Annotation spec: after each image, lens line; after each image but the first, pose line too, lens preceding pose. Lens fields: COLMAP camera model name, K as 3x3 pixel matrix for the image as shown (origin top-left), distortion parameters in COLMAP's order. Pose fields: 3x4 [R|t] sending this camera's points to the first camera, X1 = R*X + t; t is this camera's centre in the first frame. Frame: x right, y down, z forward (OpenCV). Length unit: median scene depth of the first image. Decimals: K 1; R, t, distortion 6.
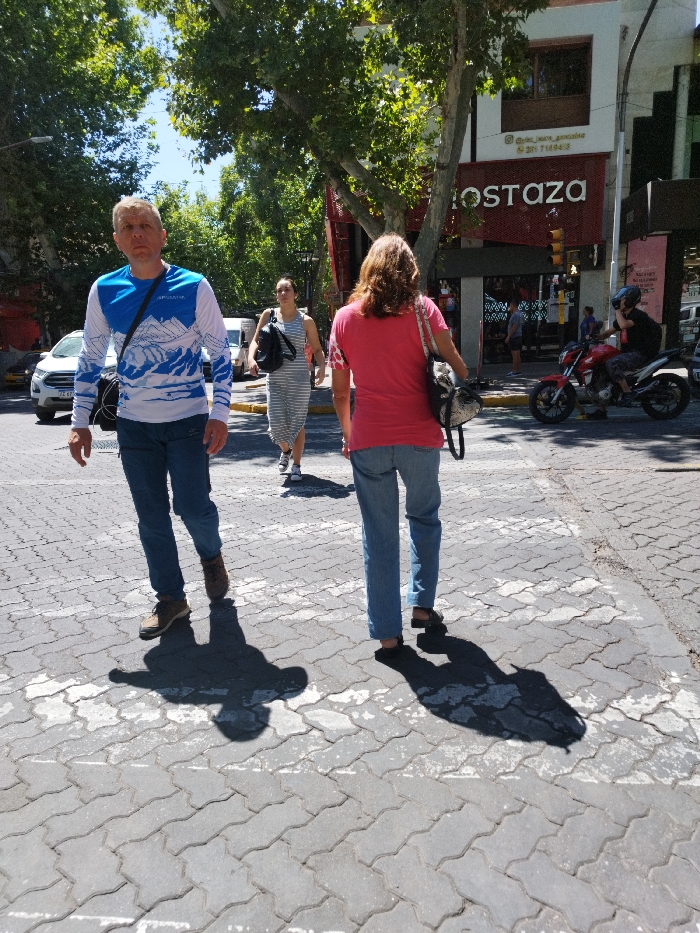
lens RADIAL K [[665.0, 0, 357.6], [0, 665.0, 468.7], [0, 0, 1]] dist [0.041602, -0.033501]
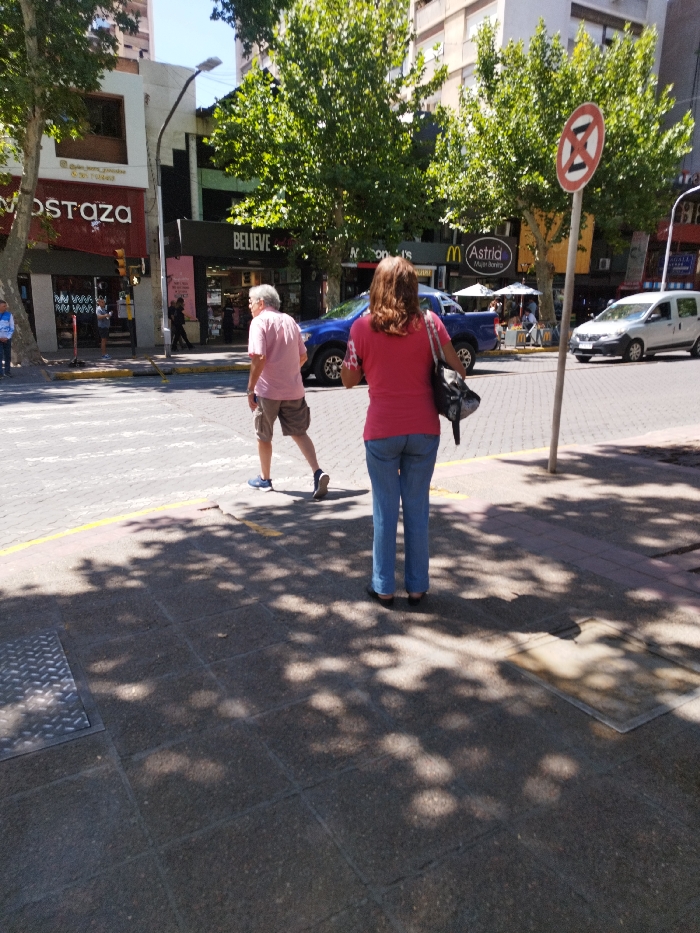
lens RADIAL K [[665.0, 0, 351.4], [0, 665.0, 462.8], [0, 0, 1]] dist [0.041602, -0.033501]
pose [[0.791458, -0.094574, 0.603862, -0.148569], [0.089064, 0.995257, 0.039140, 0.047354], [-0.604699, 0.022805, 0.796127, -0.273715]]
